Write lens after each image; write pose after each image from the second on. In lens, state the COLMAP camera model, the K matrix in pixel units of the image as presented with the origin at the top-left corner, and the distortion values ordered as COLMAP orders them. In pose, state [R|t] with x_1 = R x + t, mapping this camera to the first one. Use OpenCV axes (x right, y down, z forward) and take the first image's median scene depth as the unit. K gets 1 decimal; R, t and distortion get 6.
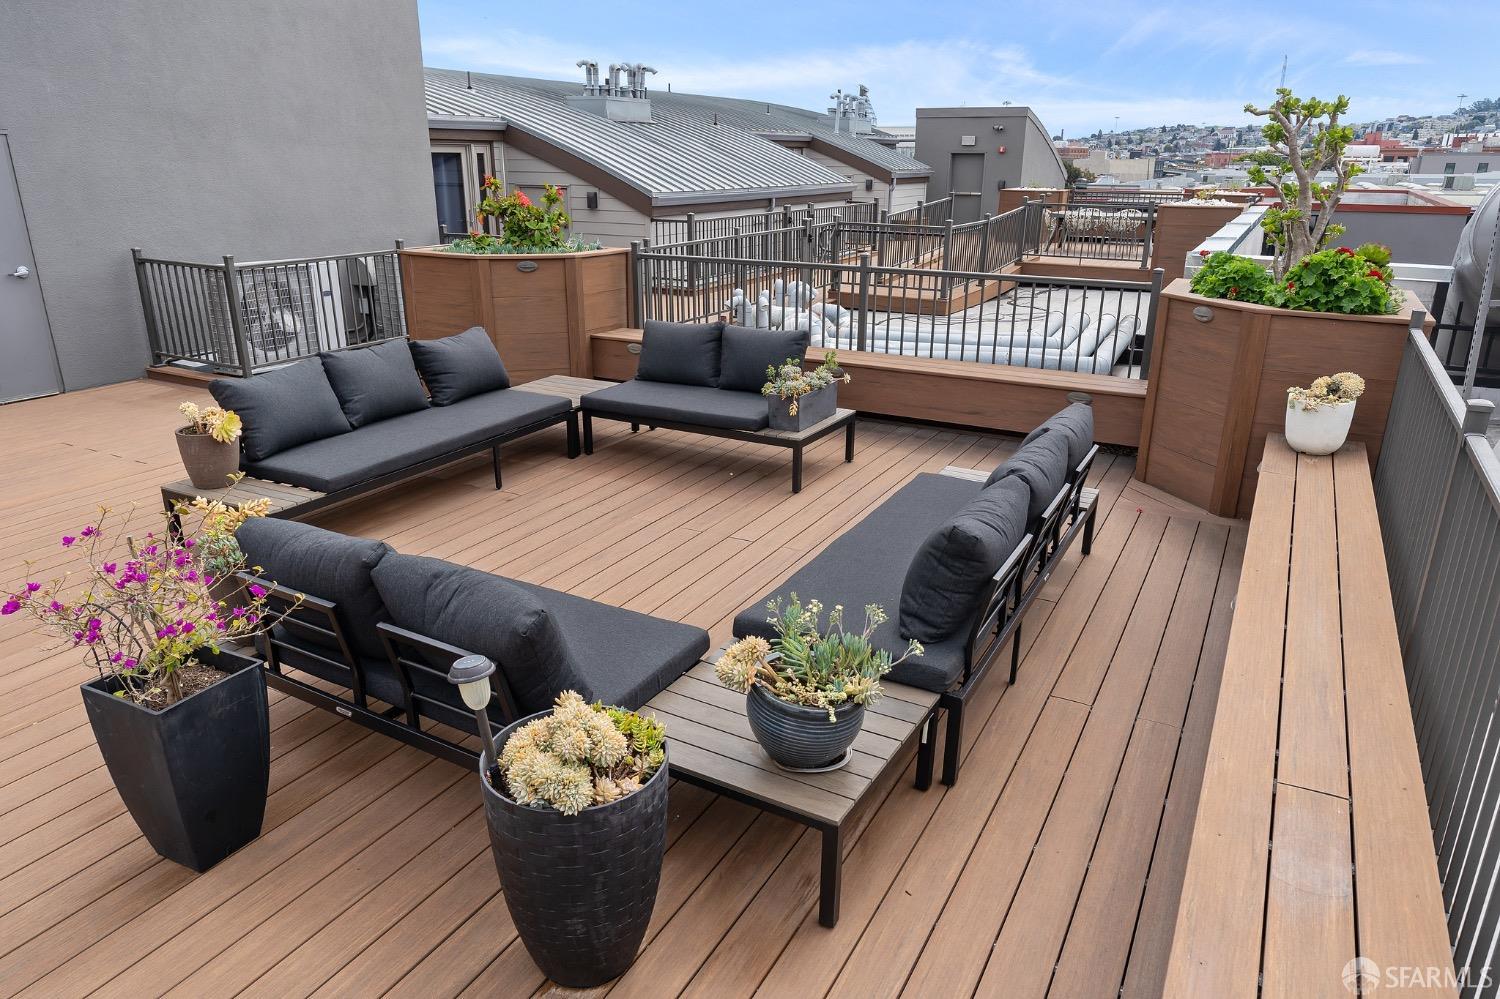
lens RADIAL K [[974.4, 0, 750.0], [0, 974.4, 499.5], [0, 0, 1]] dist [0.002131, -0.000569]
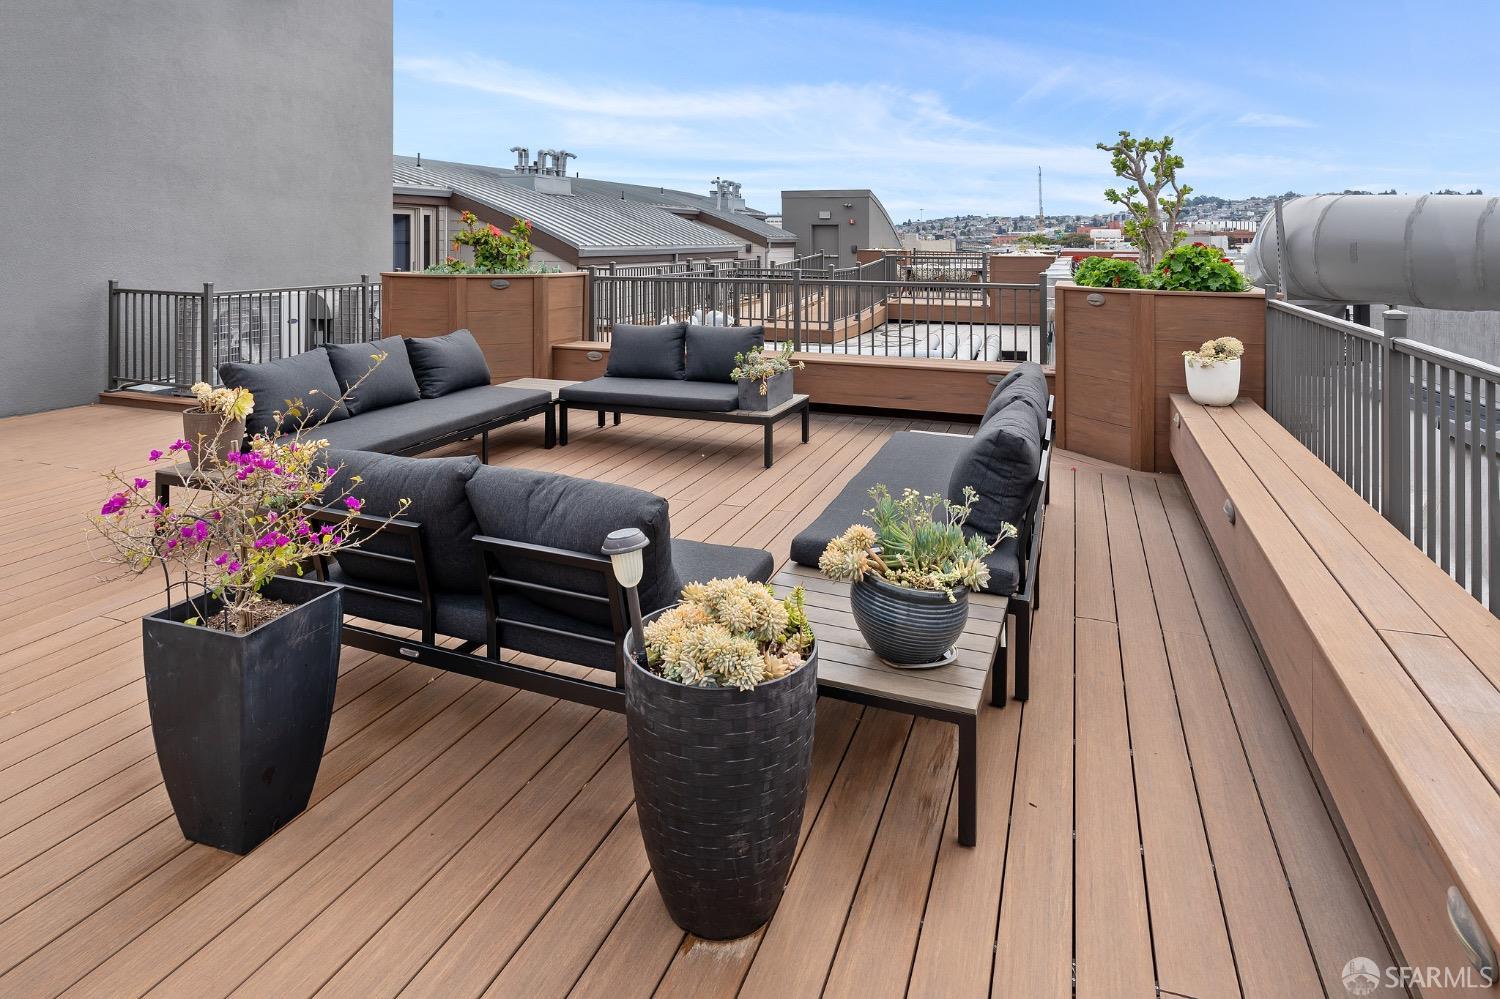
lens RADIAL K [[857.7, 0, 745.2], [0, 857.7, 239.4], [0, 0, 1]] dist [0.001141, -0.000091]
pose [[0.991295, -0.003999, 0.131601, -0.107844], [0.047268, 0.943711, -0.327375, 0.067858], [-0.122884, 0.330746, 0.935685, 0.030198]]
